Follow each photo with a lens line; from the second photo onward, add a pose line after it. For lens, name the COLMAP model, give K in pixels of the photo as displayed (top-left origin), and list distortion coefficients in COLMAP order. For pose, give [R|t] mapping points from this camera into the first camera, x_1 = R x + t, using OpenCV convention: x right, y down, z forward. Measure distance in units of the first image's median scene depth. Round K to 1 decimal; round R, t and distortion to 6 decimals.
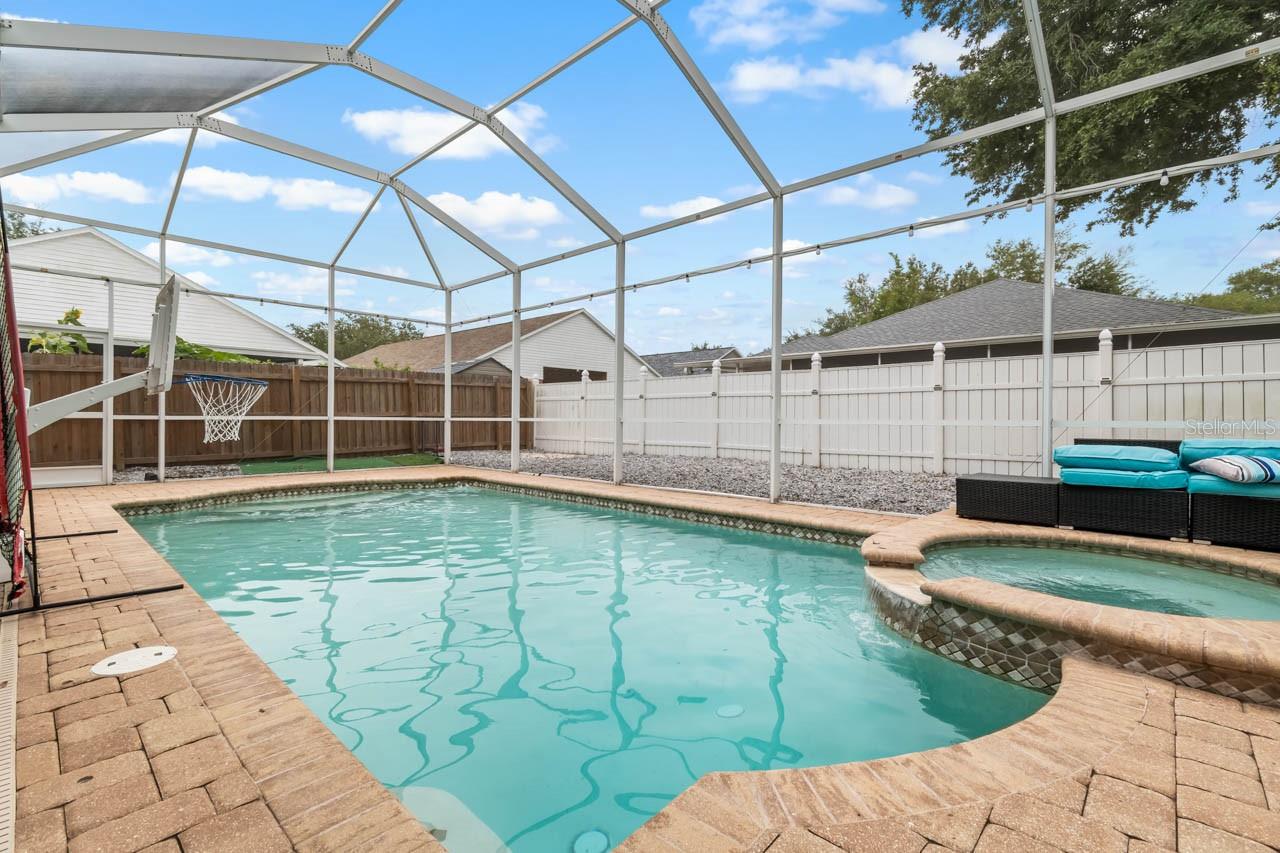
lens RADIAL K [[580.1, 0, 641.0], [0, 580.1, 424.1], [0, 0, 1]] dist [0.004499, -0.002054]
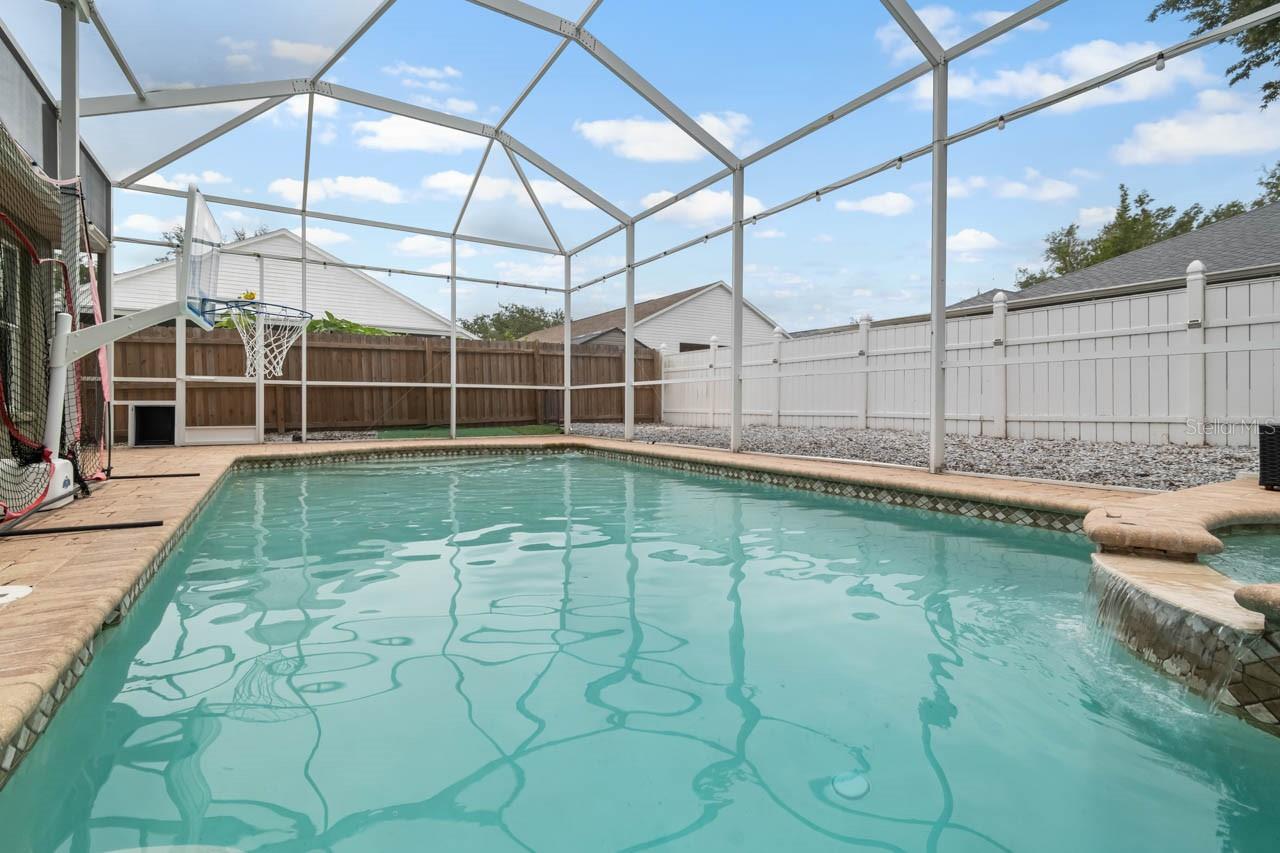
lens RADIAL K [[580.1, 0, 628.5], [0, 580.1, 411.3], [0, 0, 1]] dist [0.004499, -0.002054]
pose [[0.961467, -0.004059, -0.274889, 0.043317], [0.004287, 0.999991, 0.000227, 0.043064], [0.274885, -0.001397, 0.961476, 0.134397]]
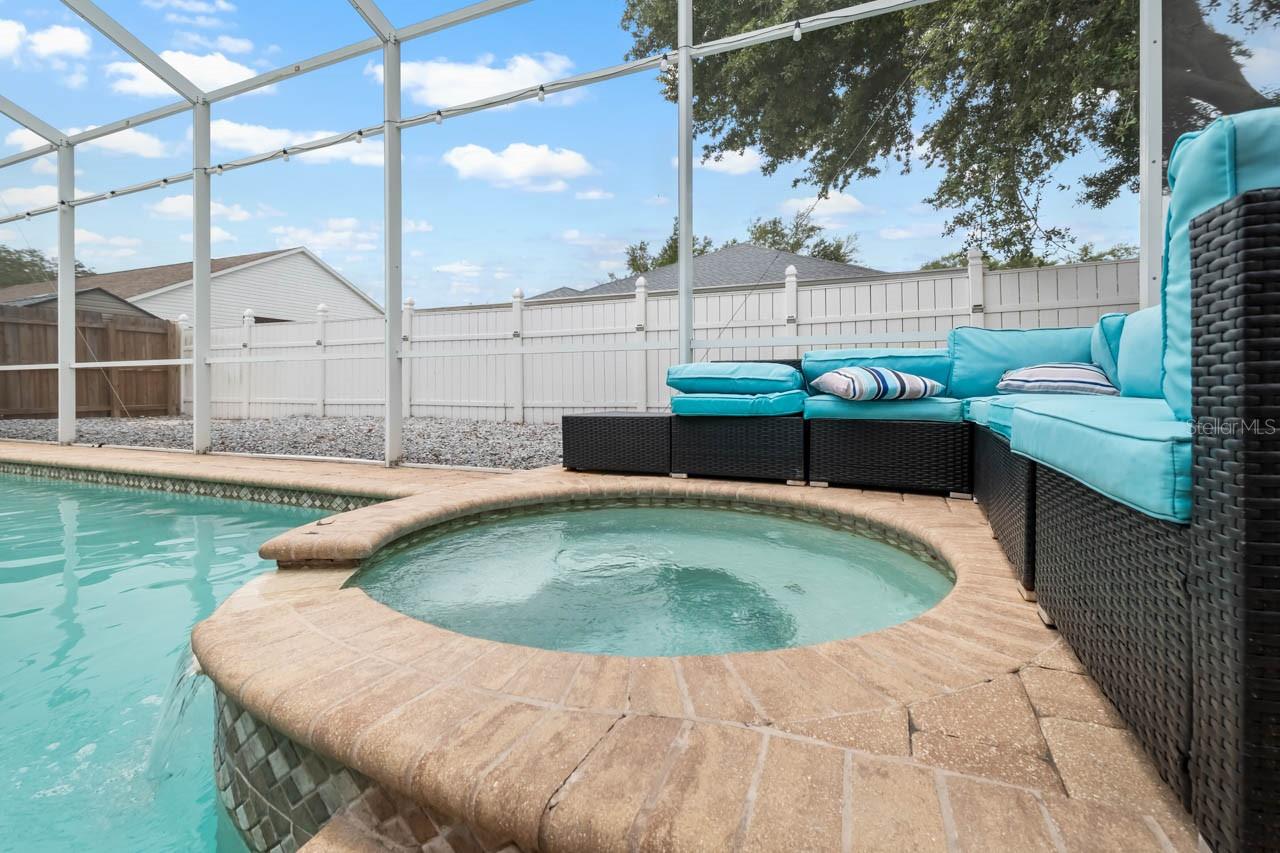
lens RADIAL K [[580.1, 0, 646.4], [0, 580.1, 397.3], [0, 0, 1]] dist [0.004499, -0.002054]
pose [[0.939939, -0.015027, 0.341011, 0.224551], [0.012183, 0.999871, 0.010479, 0.036259], [-0.341124, -0.005695, 0.940001, 0.167645]]
